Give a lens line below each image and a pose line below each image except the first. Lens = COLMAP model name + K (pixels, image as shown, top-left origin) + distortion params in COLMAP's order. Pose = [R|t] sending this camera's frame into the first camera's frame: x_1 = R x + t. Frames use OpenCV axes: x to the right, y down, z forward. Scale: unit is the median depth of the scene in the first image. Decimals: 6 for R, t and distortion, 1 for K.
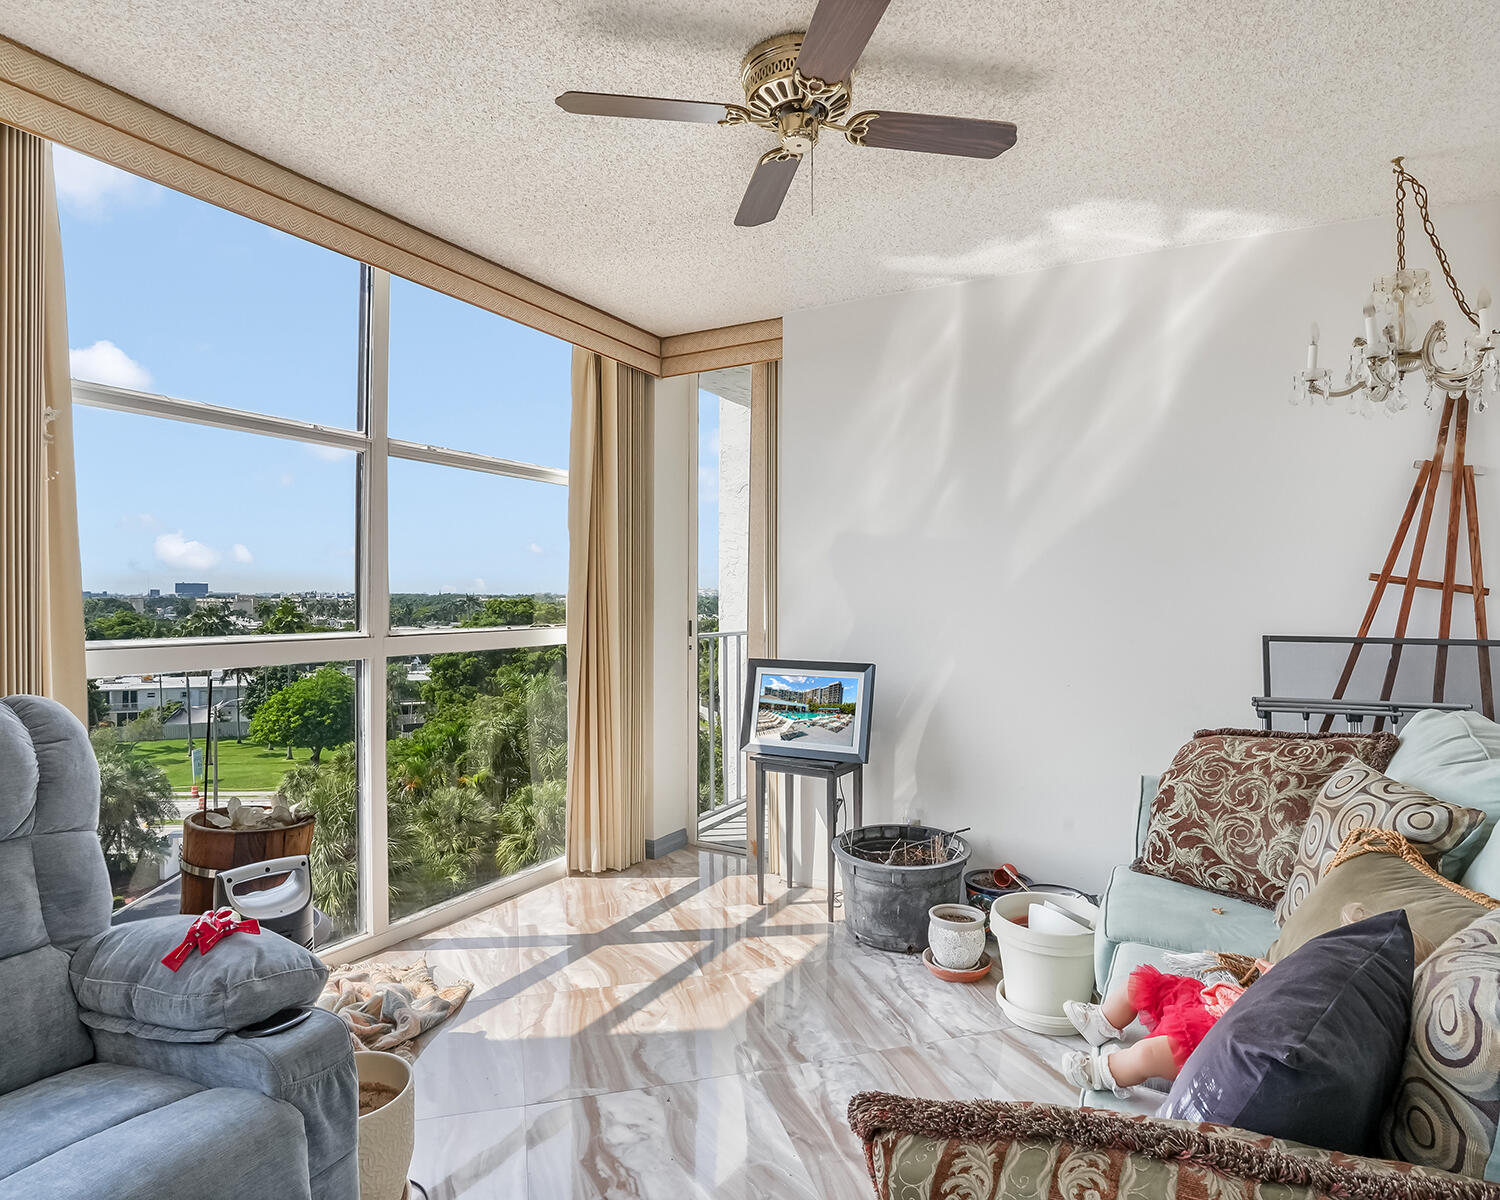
lens RADIAL K [[851.5, 0, 755.2], [0, 851.5, 592.2], [0, 0, 1]] dist [-0.074863, 0.034811]
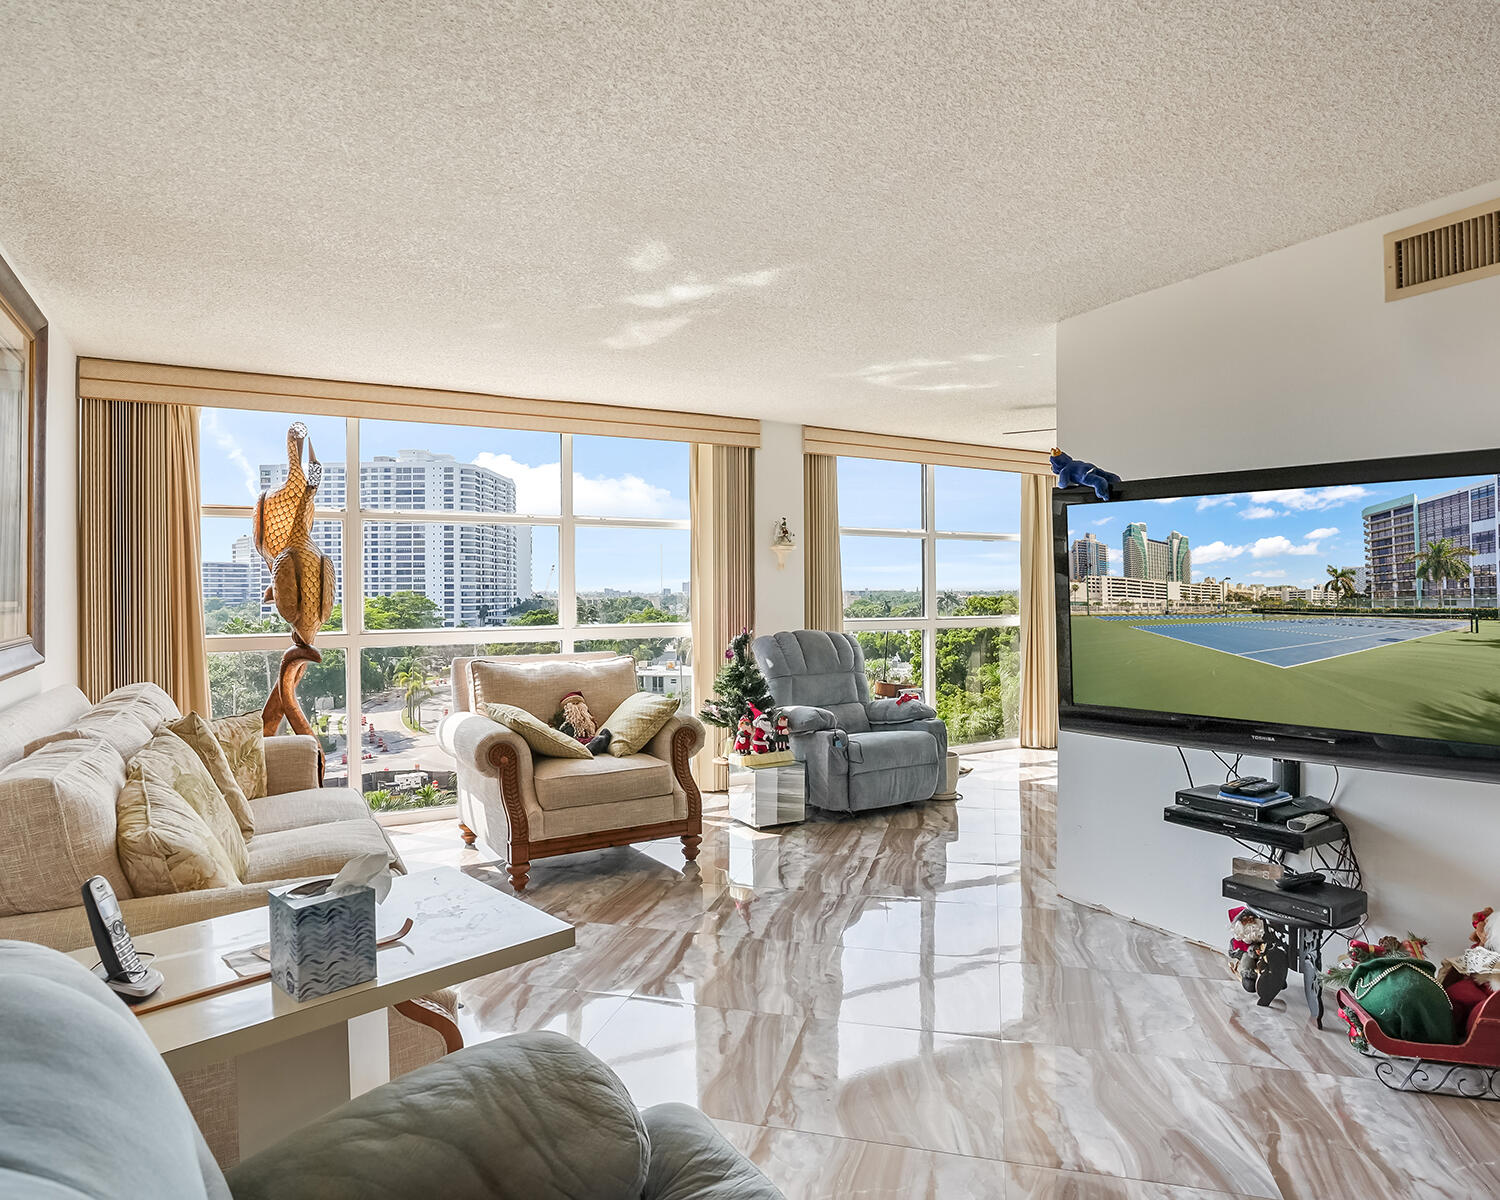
lens RADIAL K [[923.4, 0, 747.2], [0, 923.4, 591.7], [0, 0, 1]] dist [-0.058667, 0.000572]
pose [[0.857756, -0.004231, -0.514039, 0.348755], [0.006050, 0.999980, 0.001864, -0.025656], [0.514021, -0.004709, 0.857765, -1.206886]]
